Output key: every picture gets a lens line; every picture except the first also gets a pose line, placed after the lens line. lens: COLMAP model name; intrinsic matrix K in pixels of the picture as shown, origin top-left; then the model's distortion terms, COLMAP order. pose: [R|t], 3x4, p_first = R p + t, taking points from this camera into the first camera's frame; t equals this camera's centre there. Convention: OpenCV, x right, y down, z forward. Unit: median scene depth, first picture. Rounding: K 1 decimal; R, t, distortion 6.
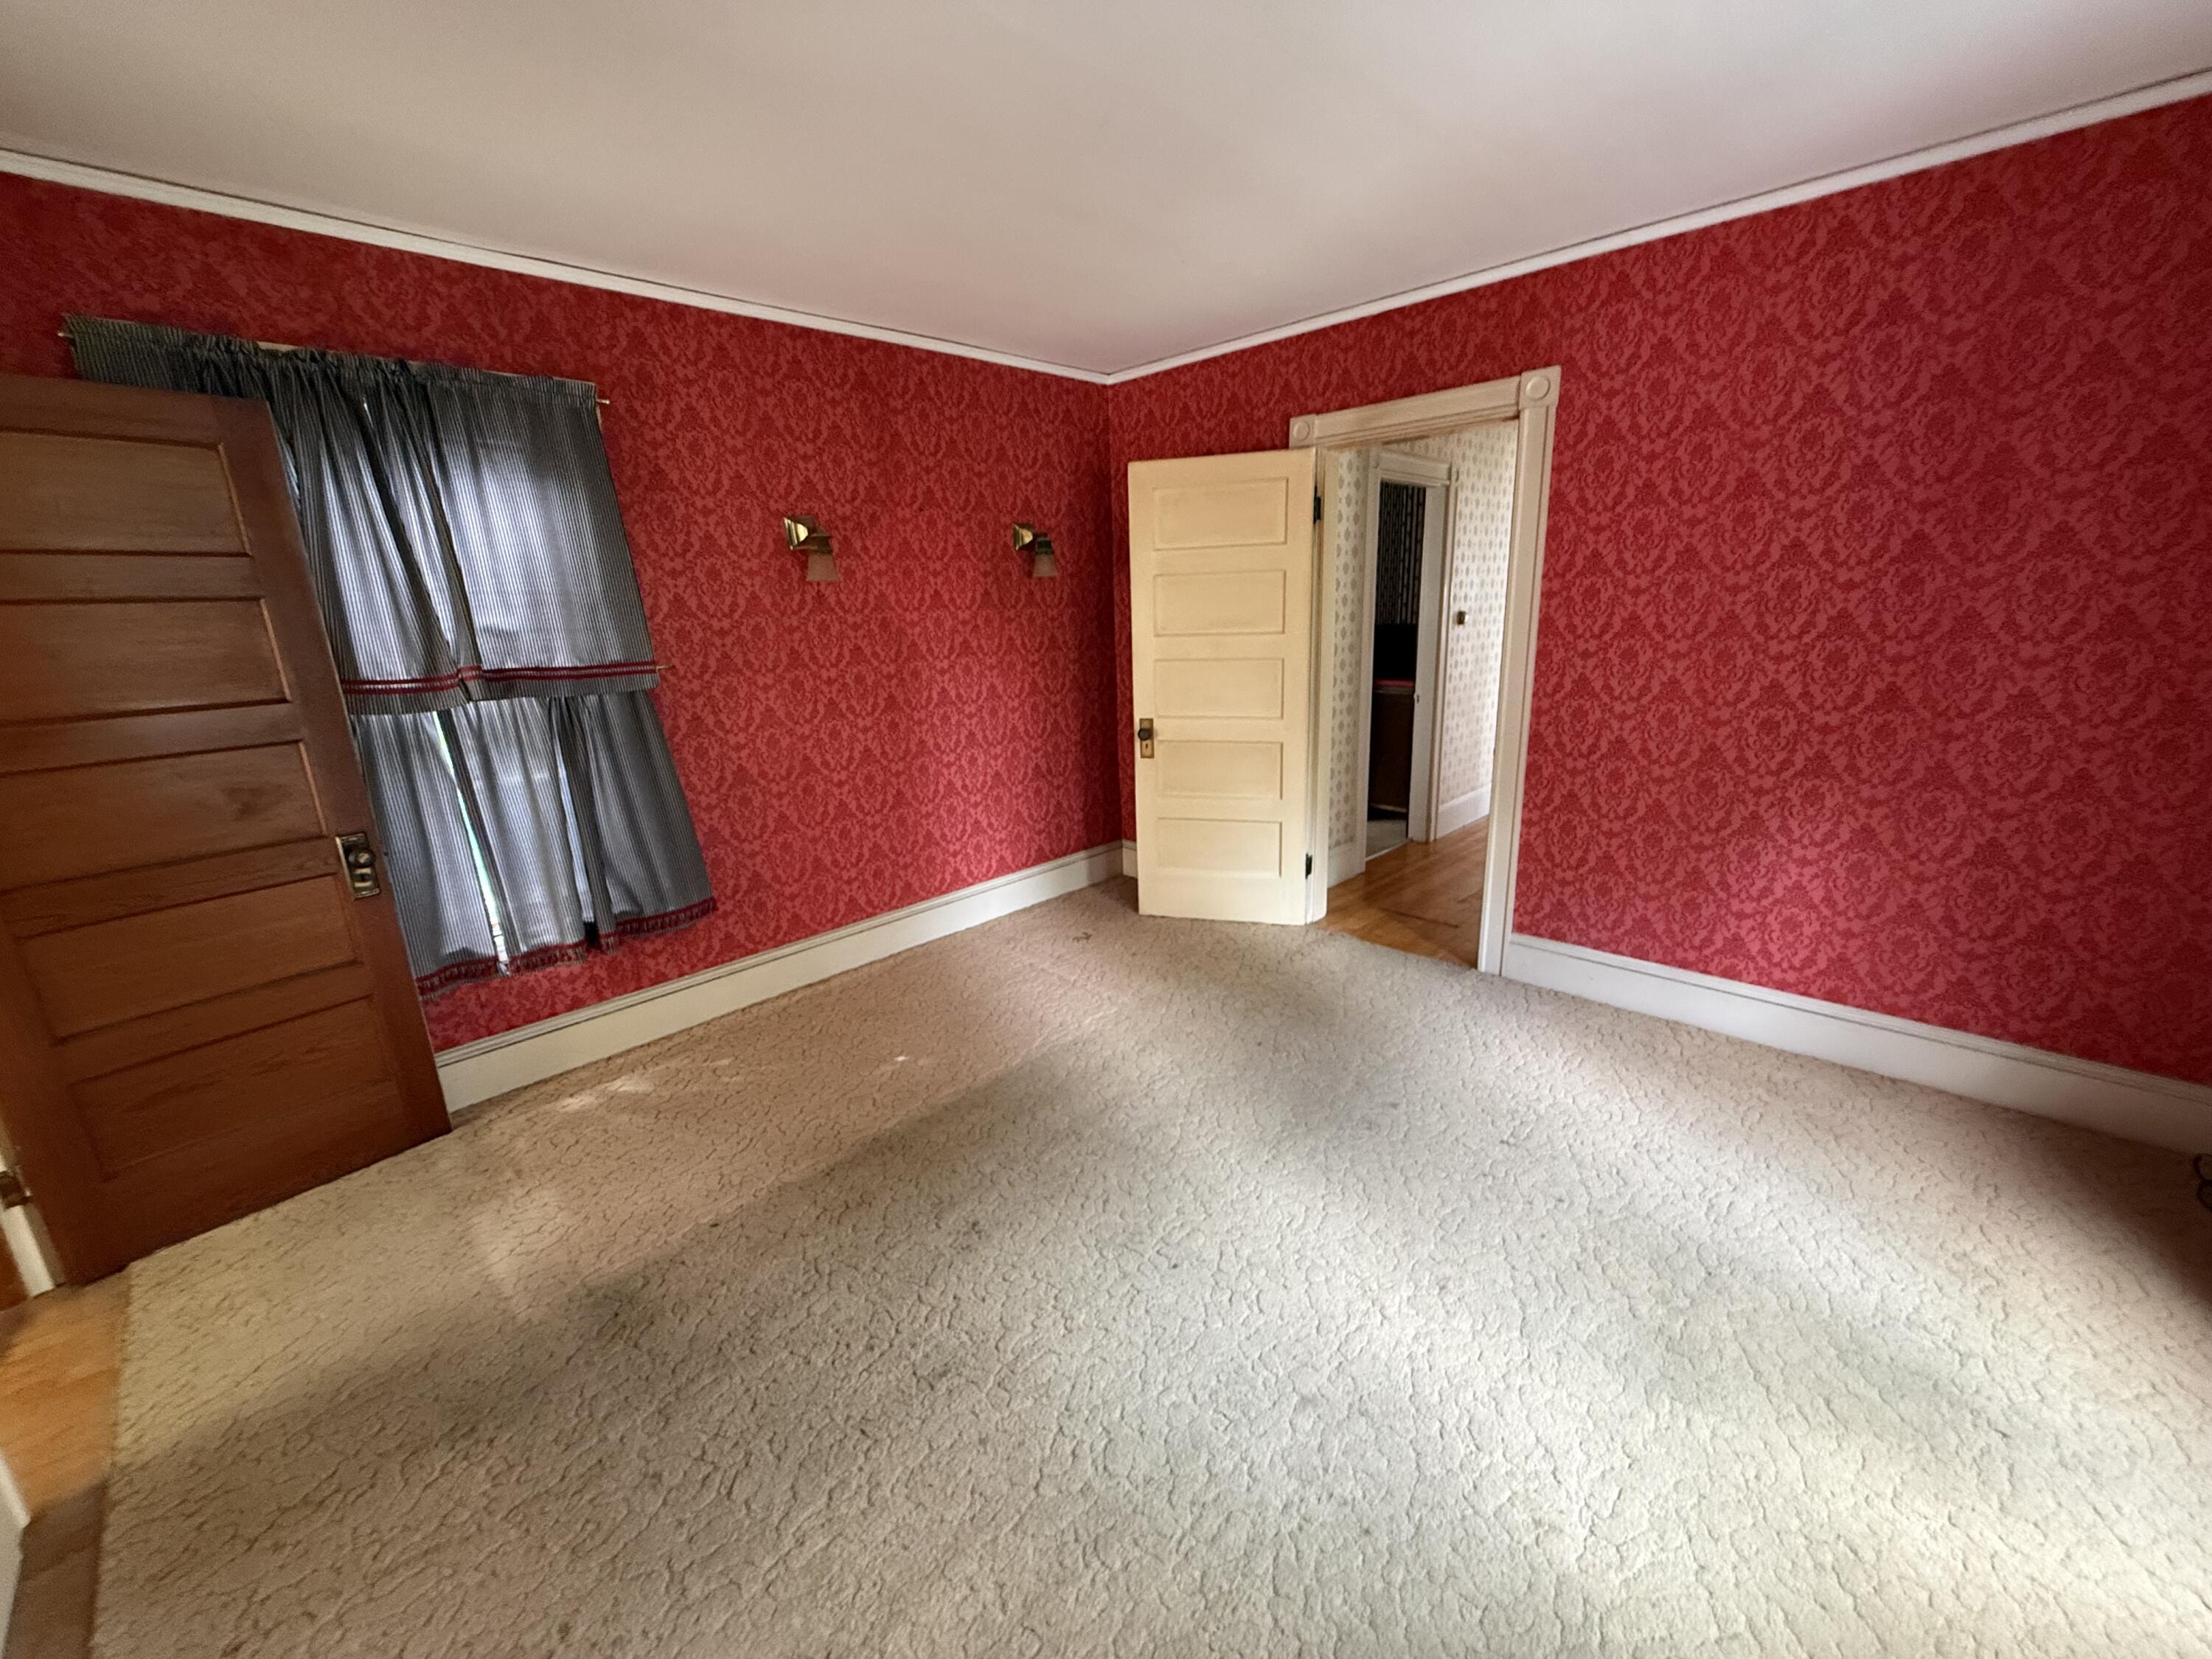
lens RADIAL K [[879.6, 0, 1104.2], [0, 879.6, 826.3], [0, 0, 1]] dist [0.000073, -0.000145]
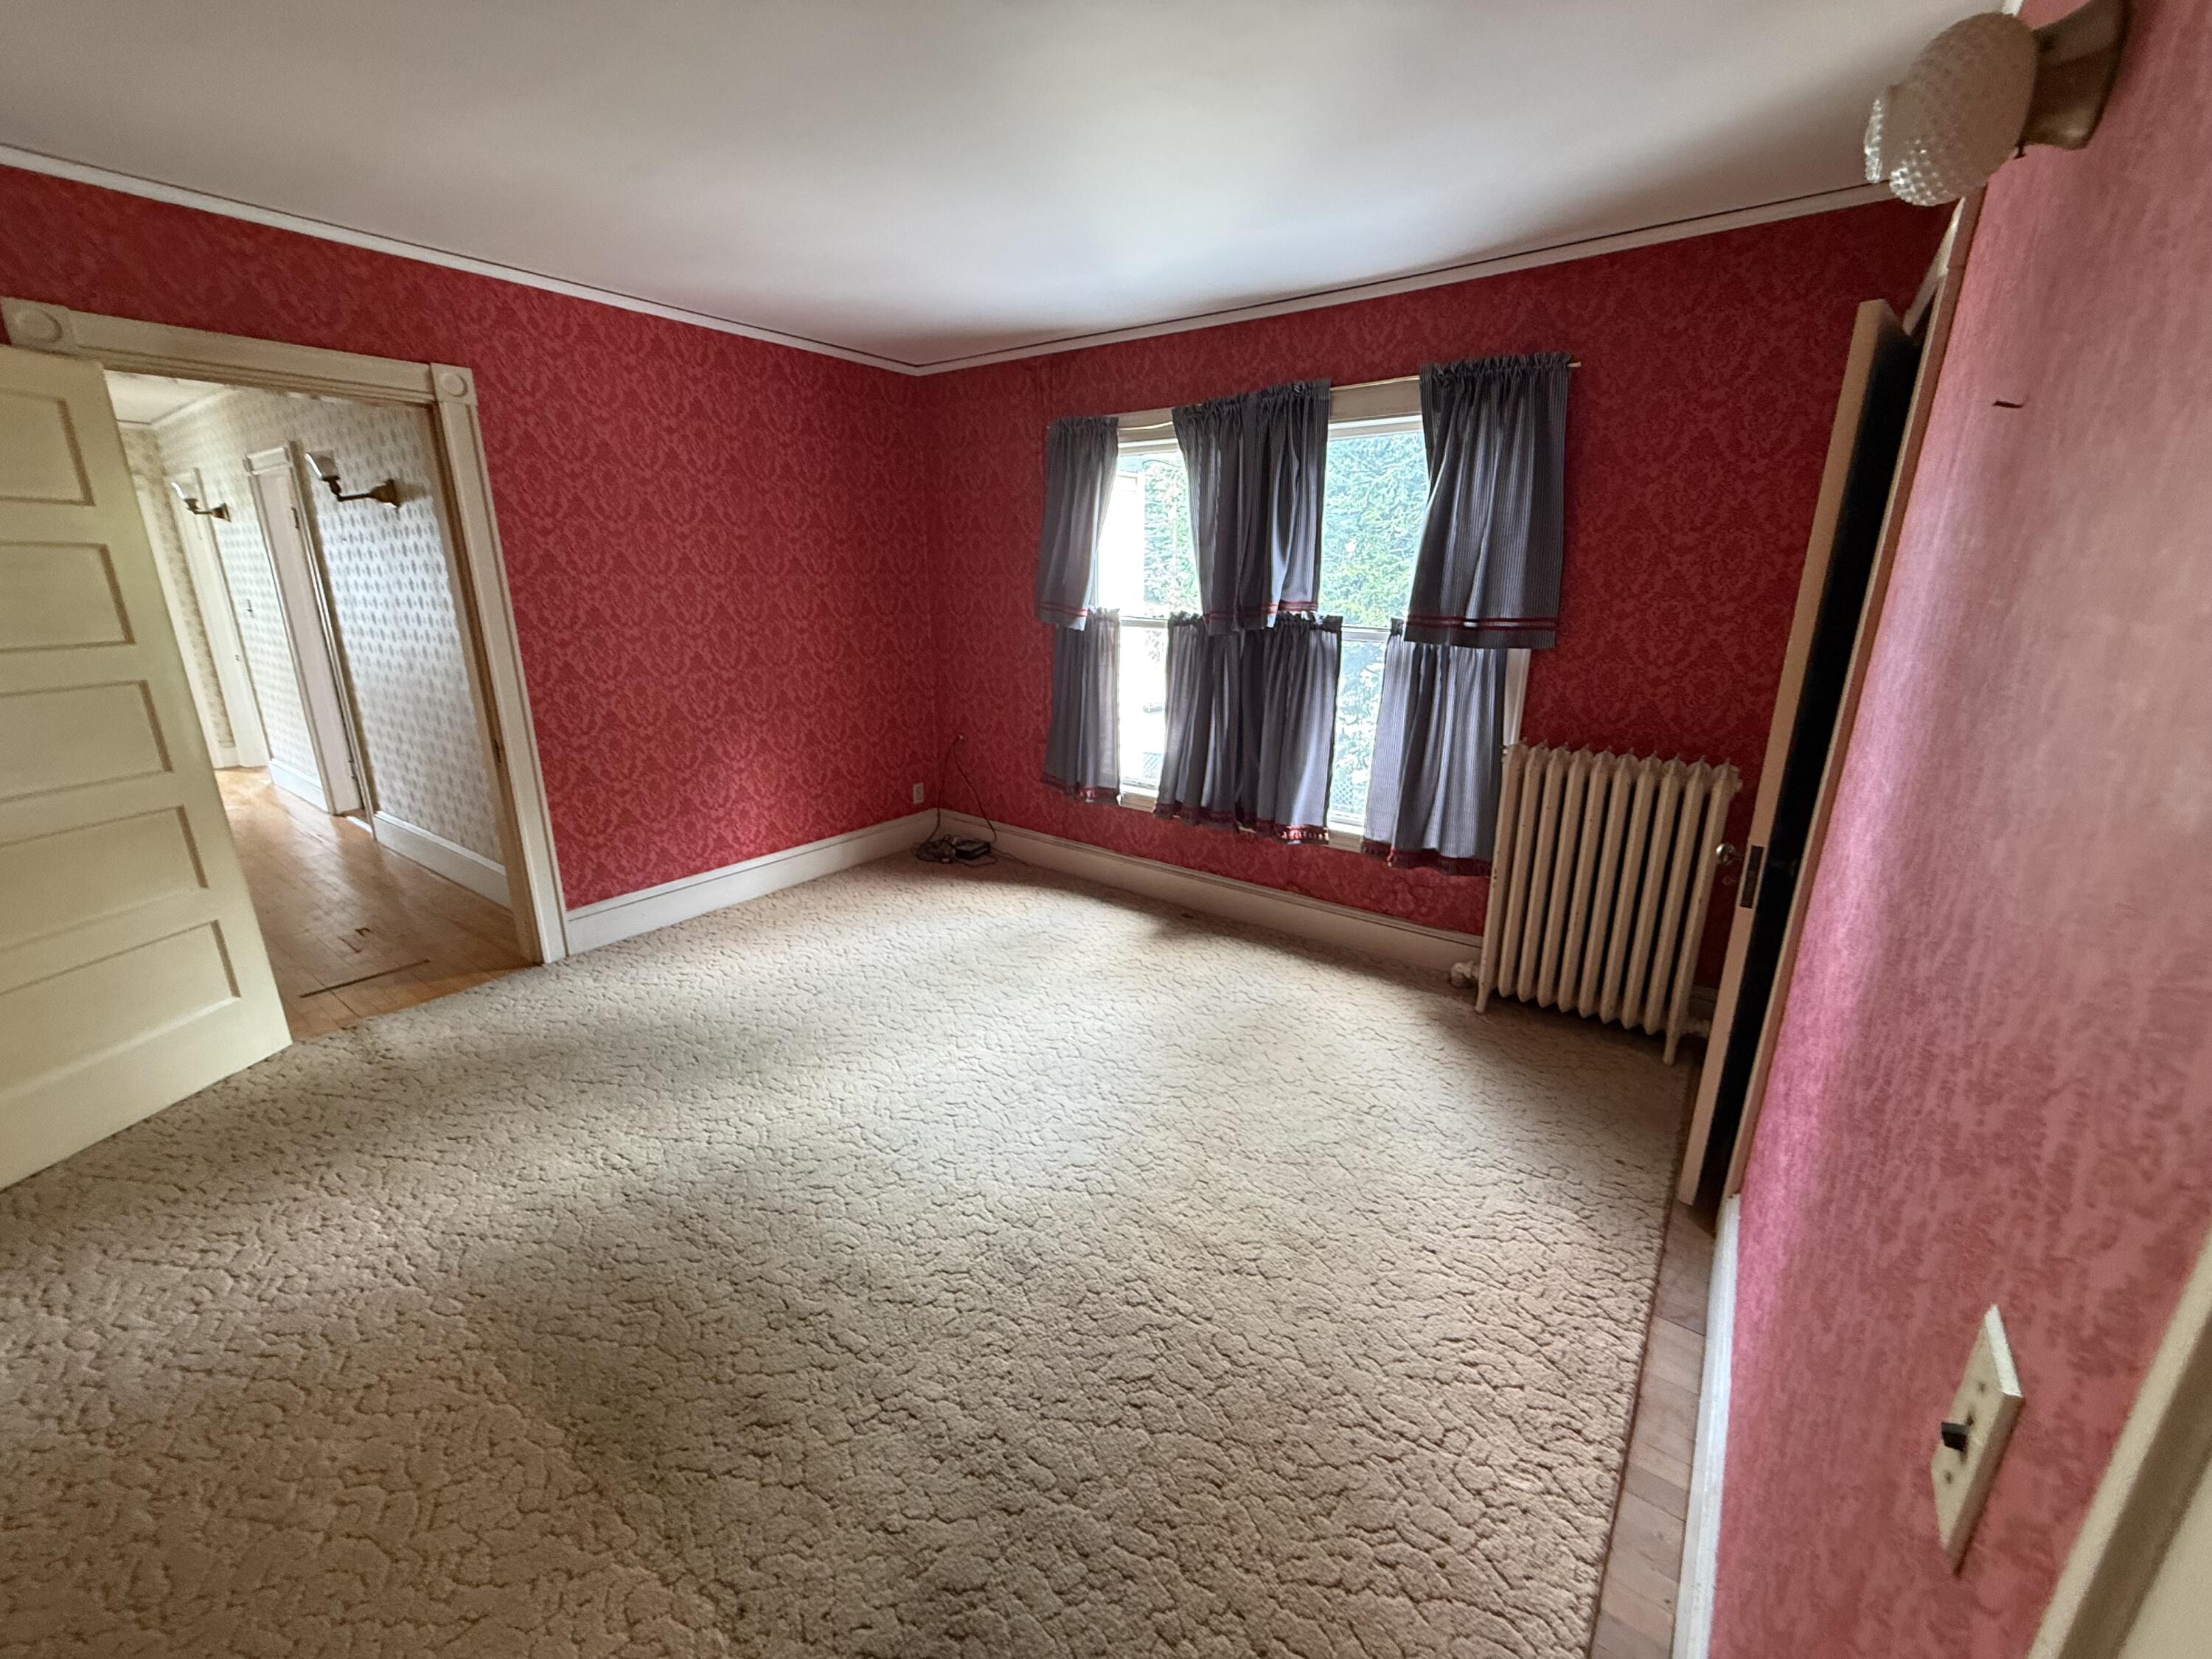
lens RADIAL K [[879.6, 0, 1098.8], [0, 879.6, 827.1], [0, 0, 1]] dist [0.000073, -0.000145]
pose [[-0.127243, -0.244734, 0.961205, -0.673765], [0.249183, 0.930115, 0.269804, -0.110532], [-0.960061, 0.273846, -0.057367, 0.472996]]
